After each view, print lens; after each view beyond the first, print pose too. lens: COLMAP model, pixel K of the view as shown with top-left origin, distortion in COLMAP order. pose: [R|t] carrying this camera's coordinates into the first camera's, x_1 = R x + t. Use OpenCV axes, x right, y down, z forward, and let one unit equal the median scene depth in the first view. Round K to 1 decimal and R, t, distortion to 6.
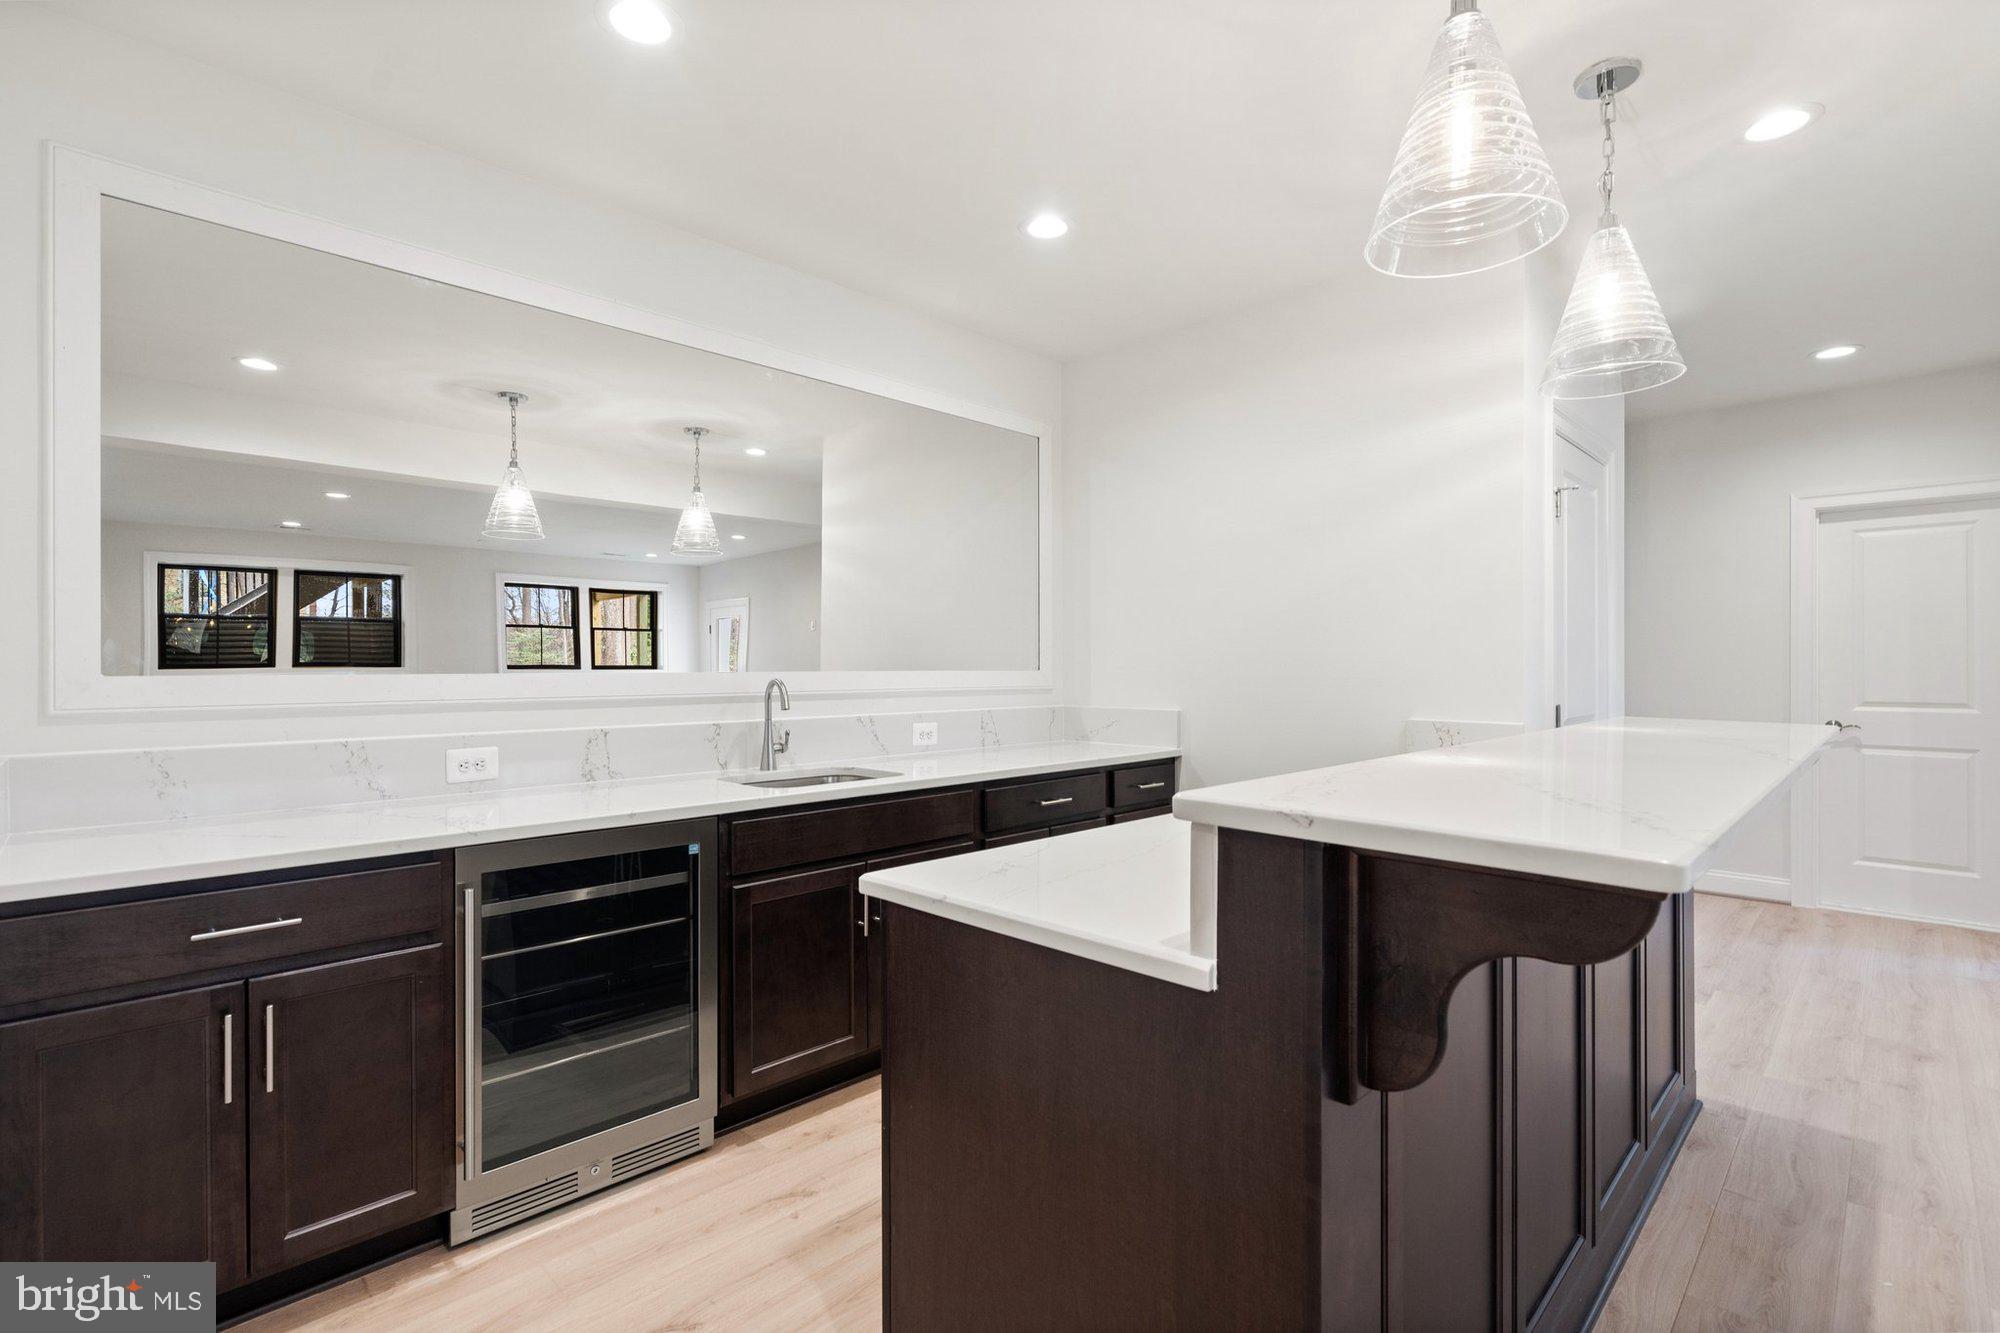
lens RADIAL K [[920.4, 0, 1024.5], [0, 920.4, 666.9], [0, 0, 1]] dist [0.001802, -0.000515]
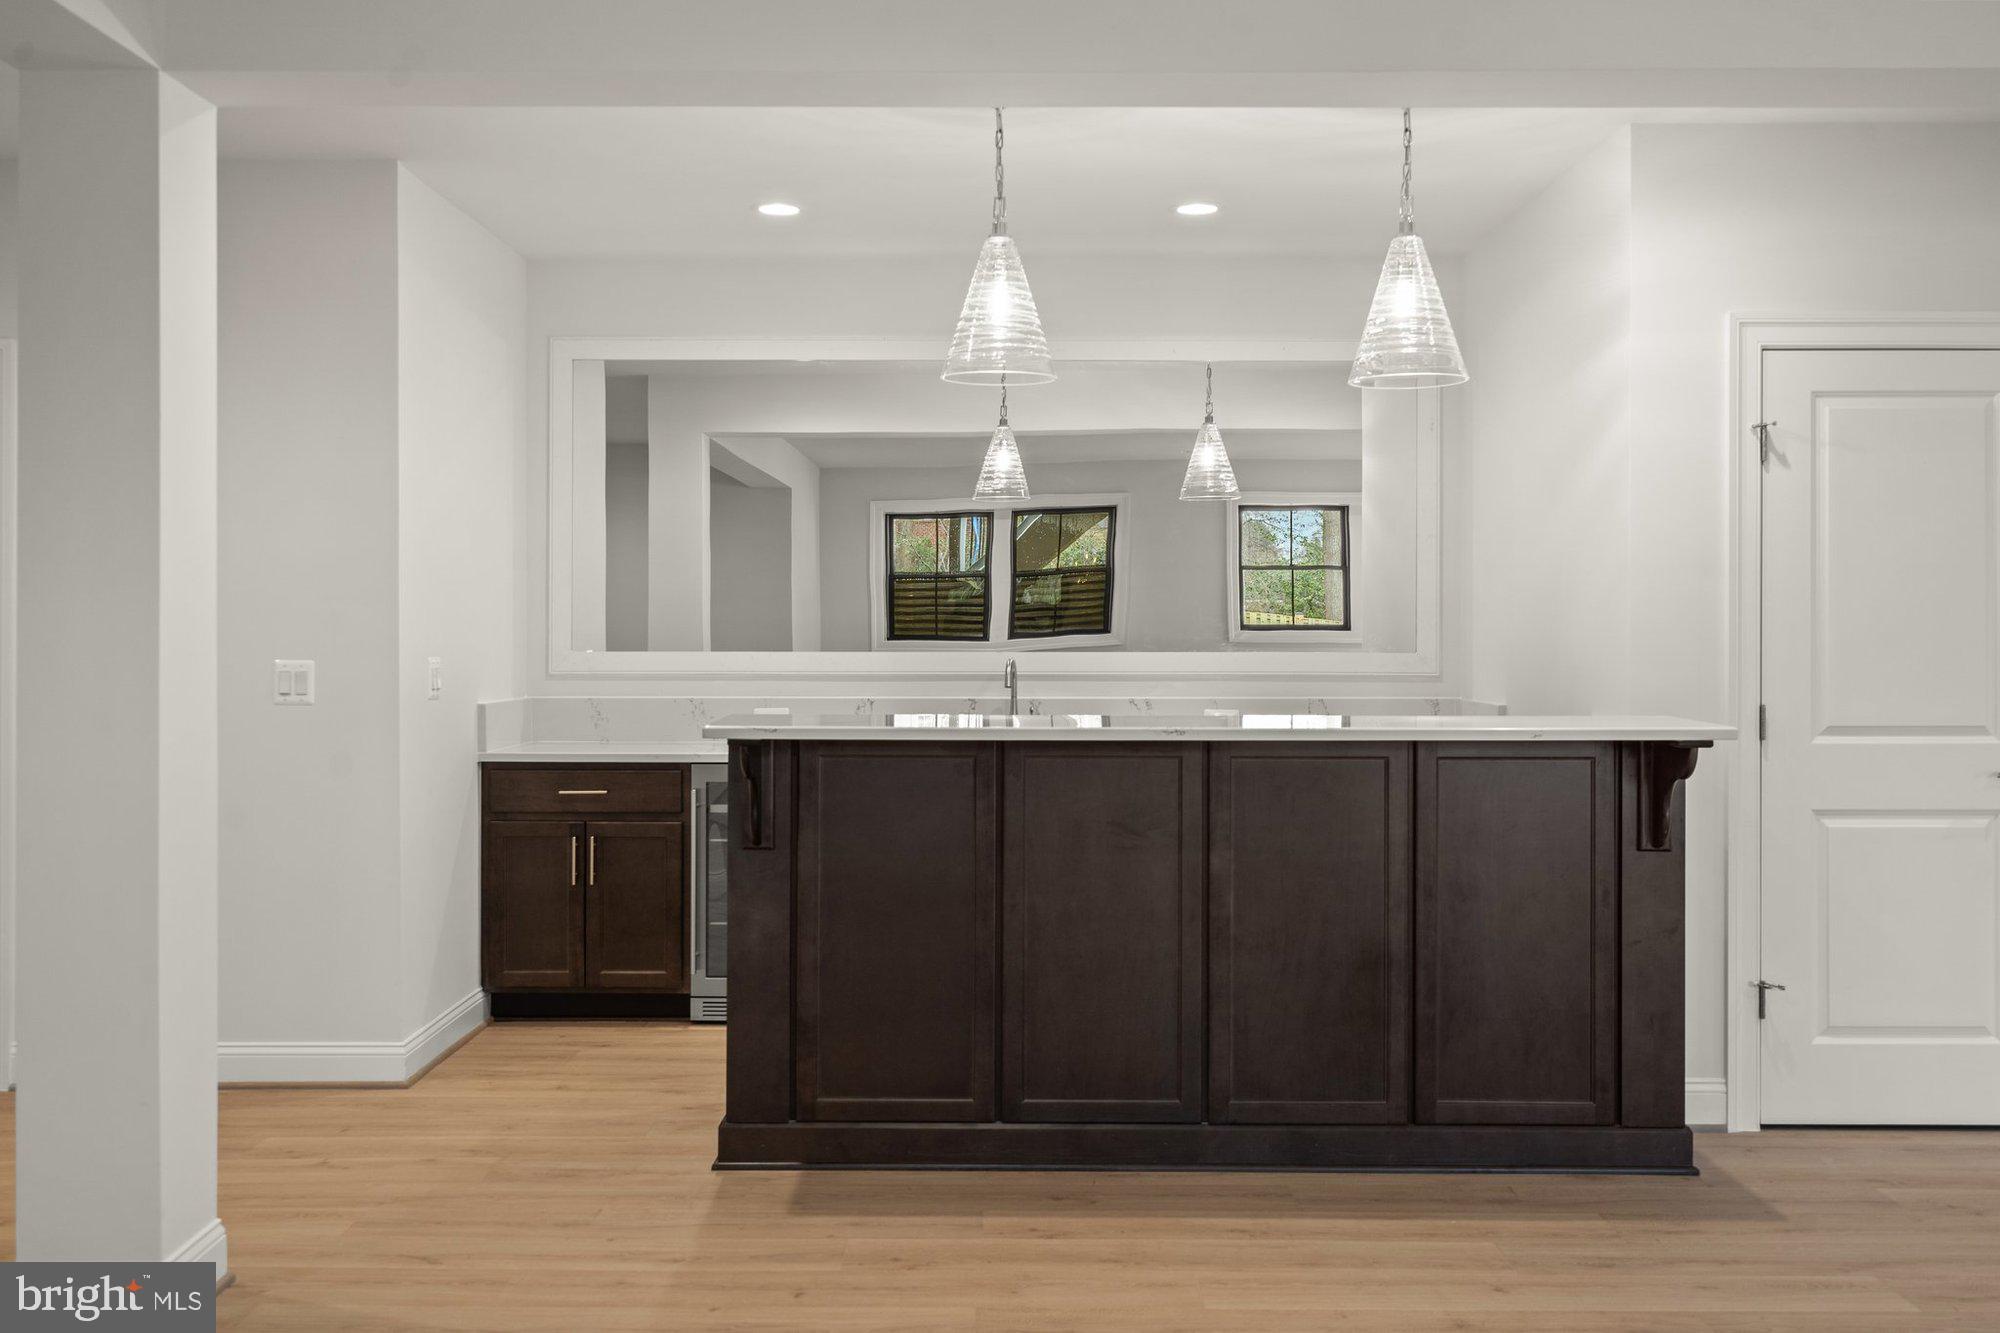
lens RADIAL K [[2000.8, 0, 973.9], [0, 2000.8, 619.3], [0, 0, 1]] dist [0.044464, 0.000000]
pose [[0.692523, -0.003434, -0.721387, 1.342454], [-0.001559, 0.999979, -0.006256, -0.016829], [0.721394, 0.005457, 0.692504, -0.624024]]
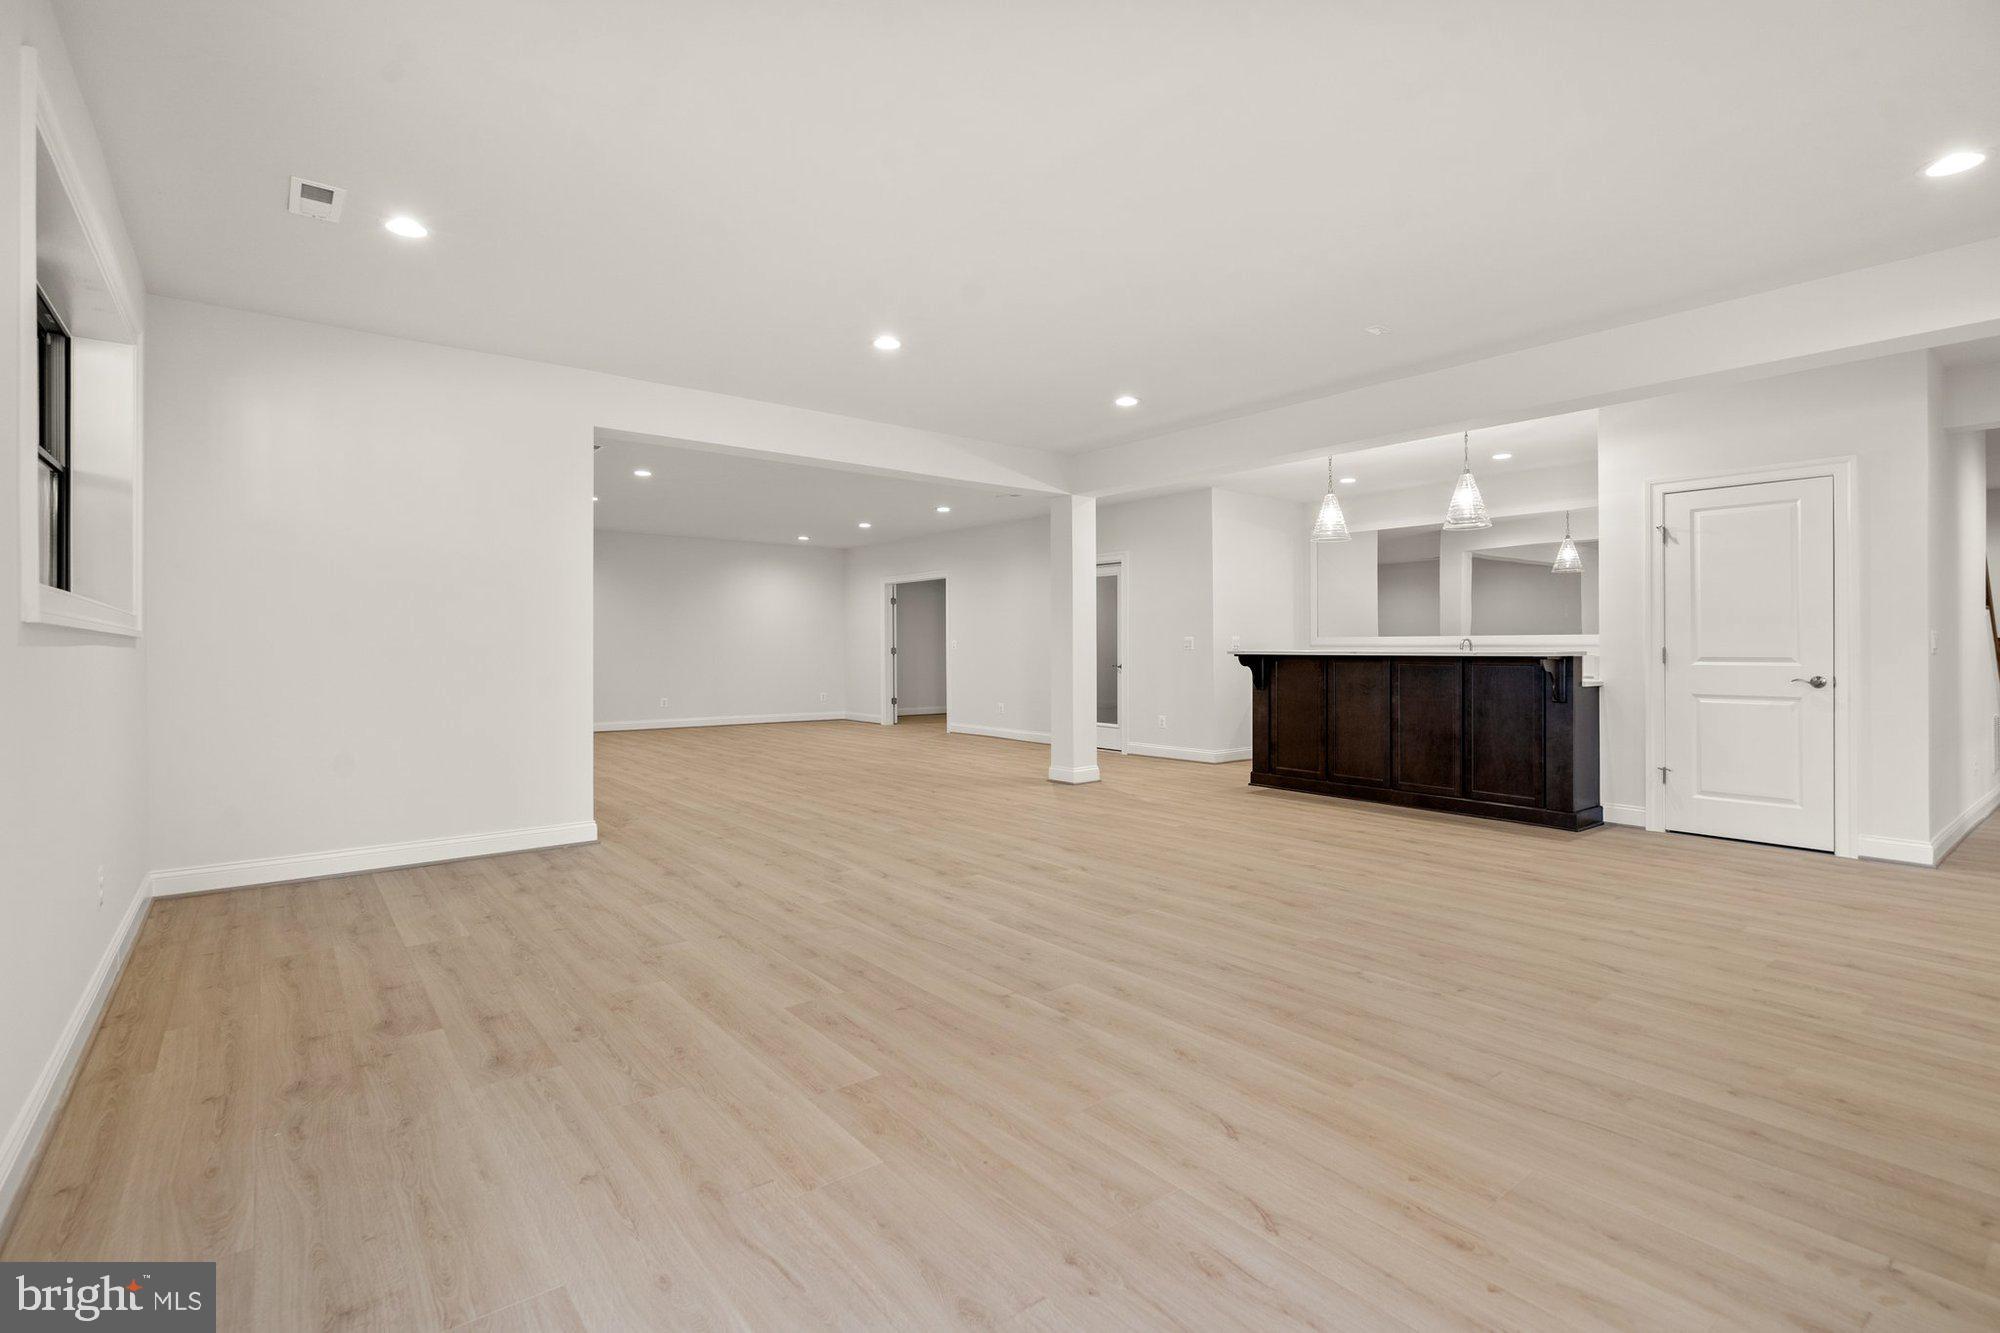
lens RADIAL K [[920.4, 0, 1013.6], [0, 920.4, 659.8], [0, 0, 1]] dist [0.001802, -0.000515]
pose [[-0.124606, 0.007786, -0.992176, 2.416656], [-0.006657, 0.999940, 0.008683, 0.053398], [0.992184, 0.007687, -0.124547, -0.055019]]
